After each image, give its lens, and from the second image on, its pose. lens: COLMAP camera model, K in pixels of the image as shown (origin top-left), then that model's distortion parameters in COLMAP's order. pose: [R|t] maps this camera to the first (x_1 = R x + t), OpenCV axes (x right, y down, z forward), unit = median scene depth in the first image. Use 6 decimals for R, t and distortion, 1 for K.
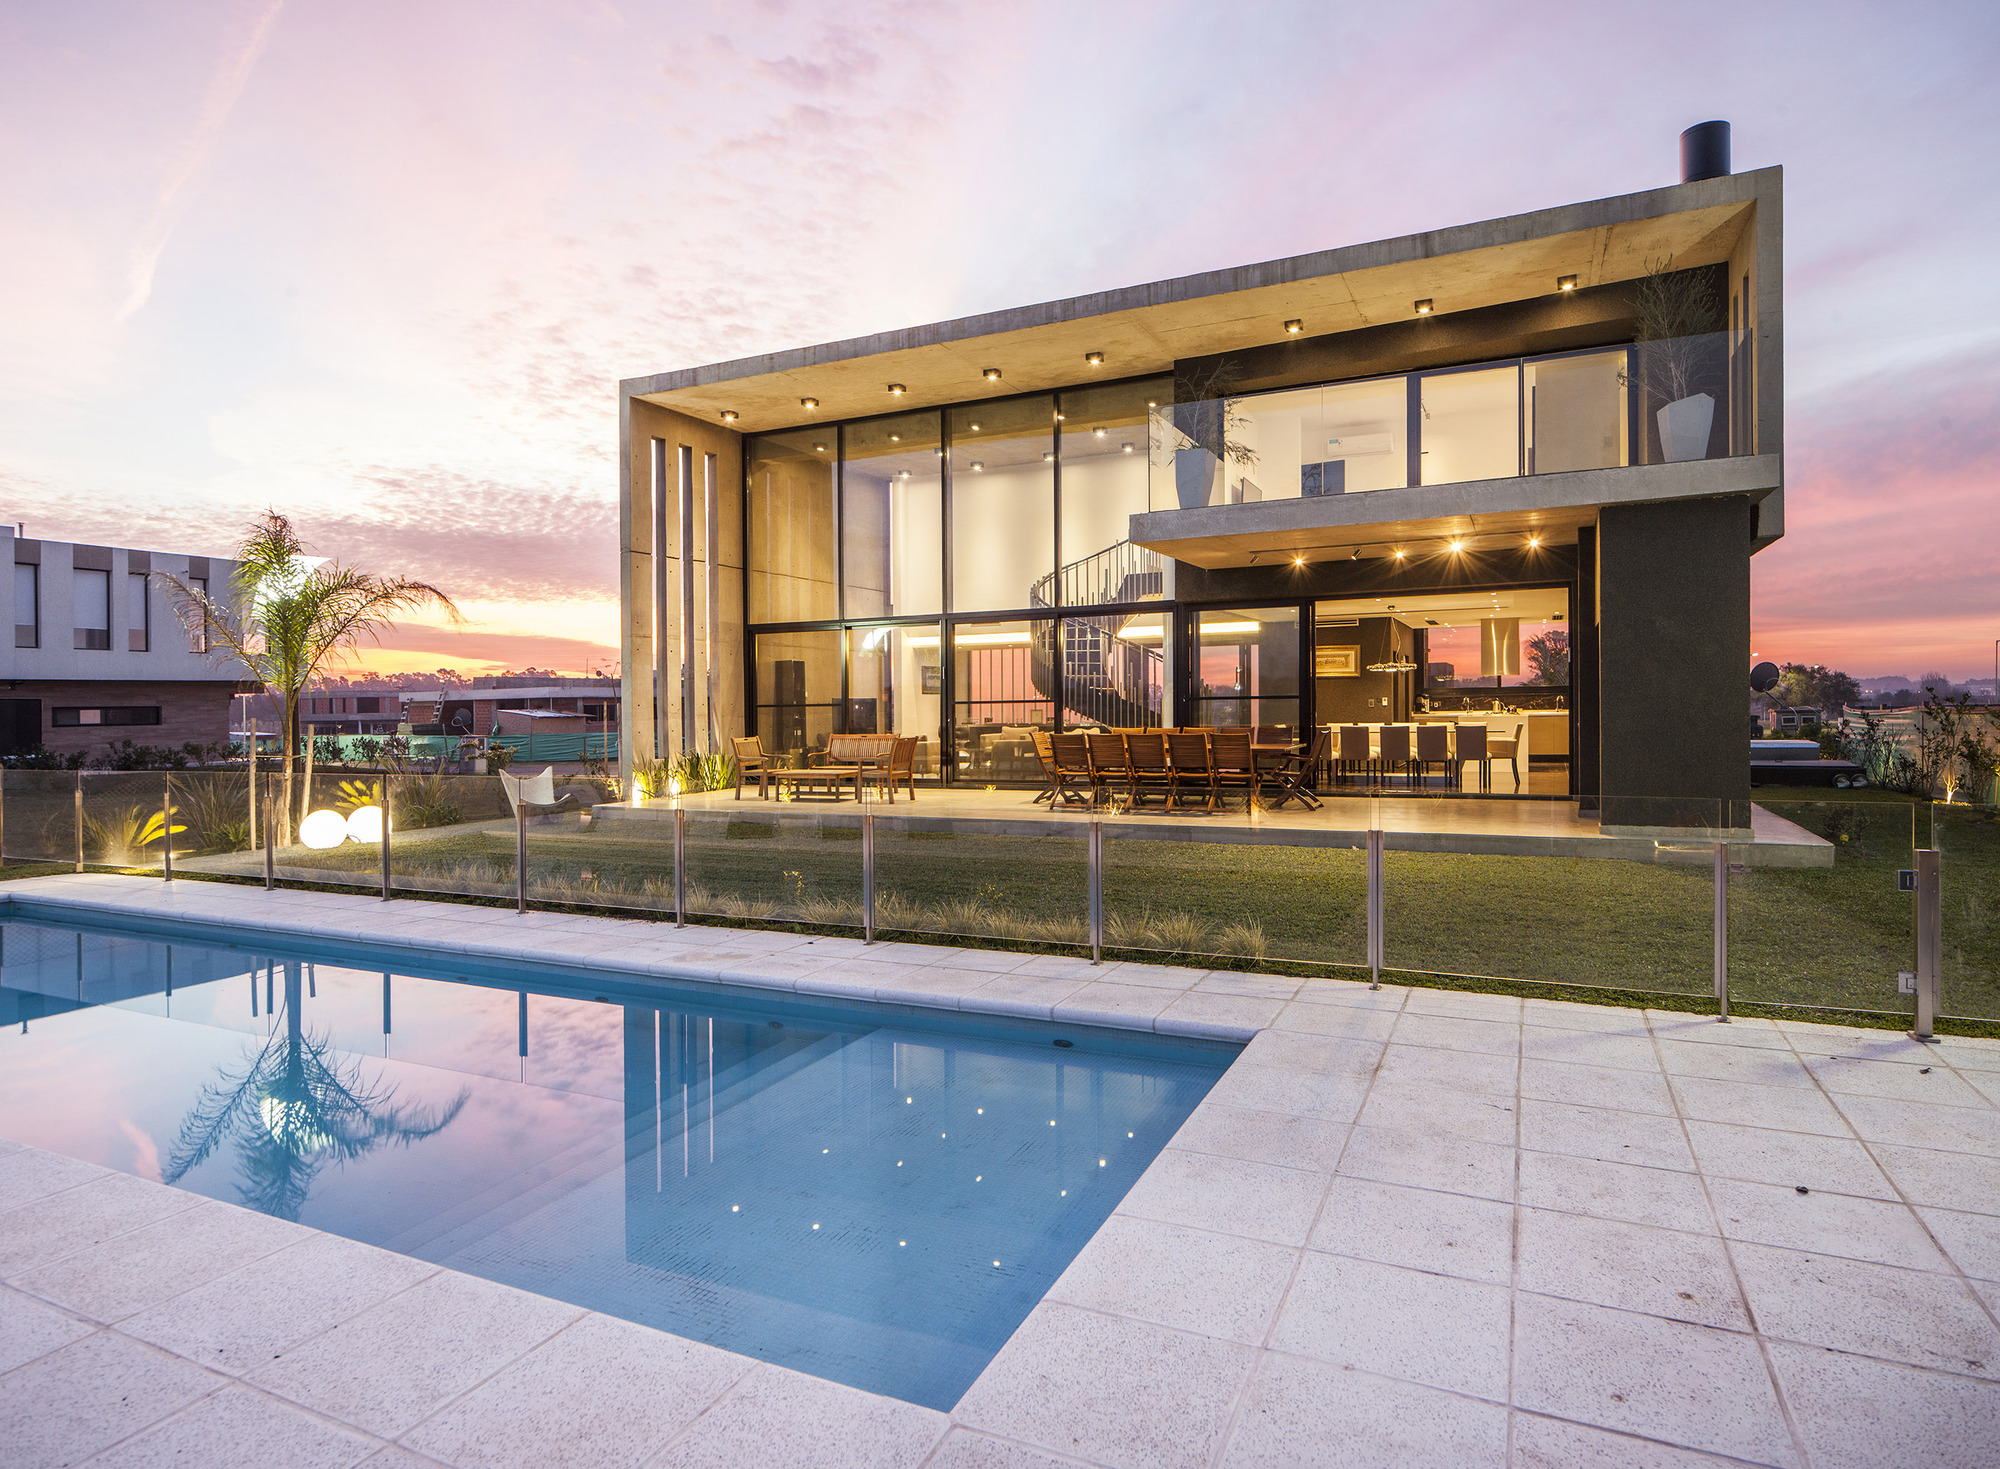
lens RADIAL K [[1098.8, 0, 1000.0], [0, 1098.8, 734.5], [0, 0, 1]] dist [-0.004961, 0.001177]
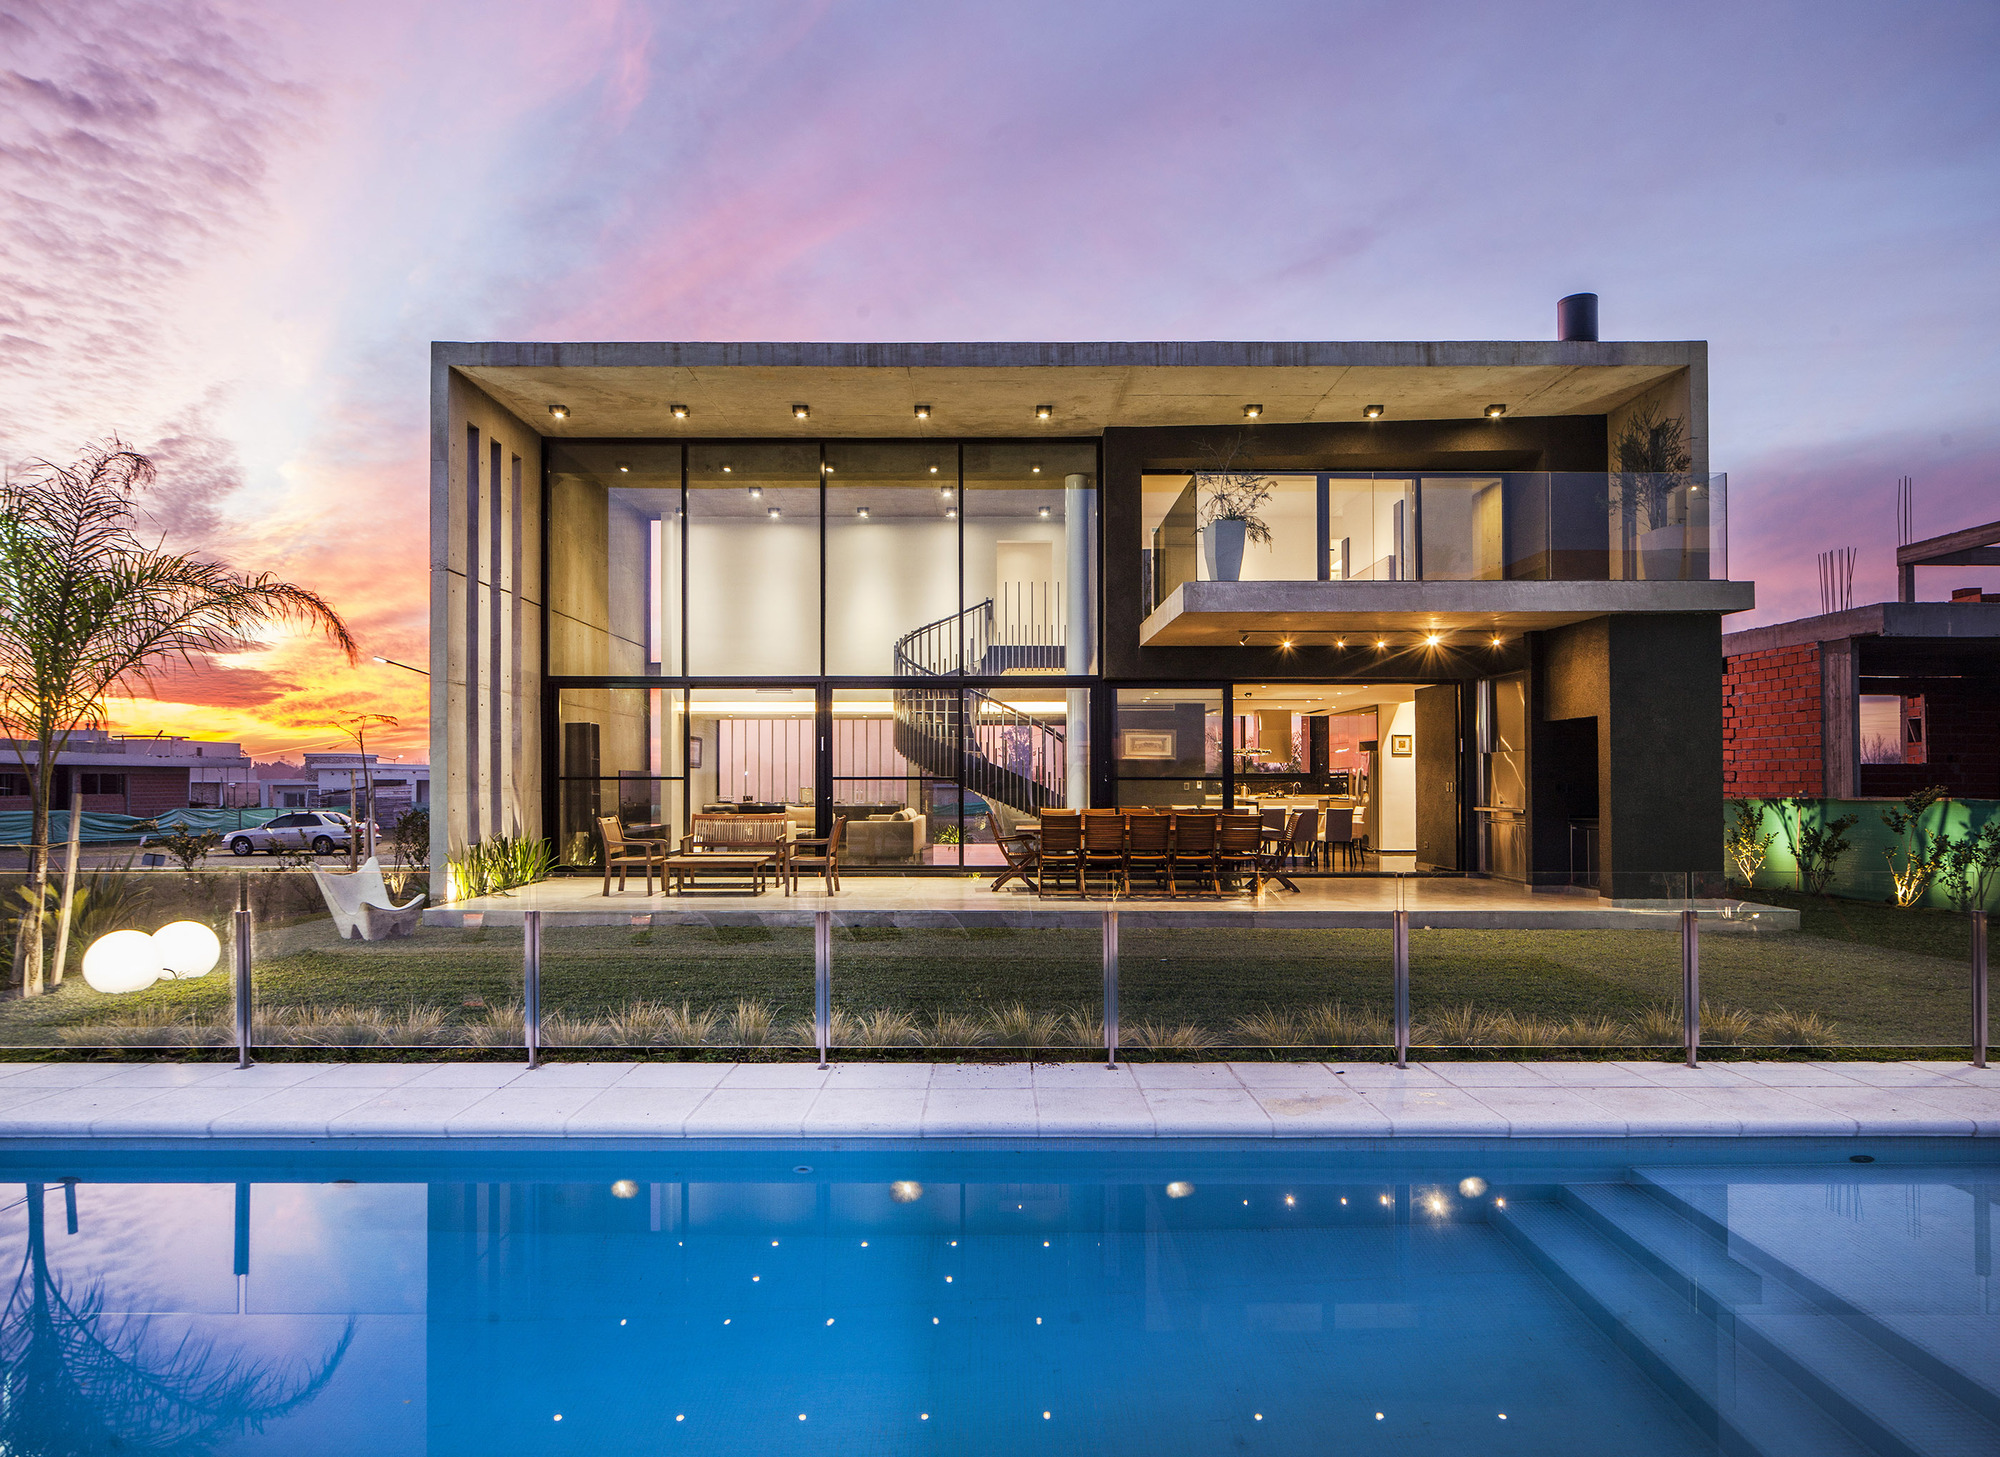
lens RADIAL K [[1117.6, 0, 1000.1], [0, 1117.6, 776.3], [0, 0, 1]] dist [0.004443, -0.000707]
pose [[0.905786, 0.019464, 0.423289, -0.307372], [-0.003721, 0.999271, -0.037988, 0.002736], [-0.423720, 0.032834, 0.905198, 0.148251]]
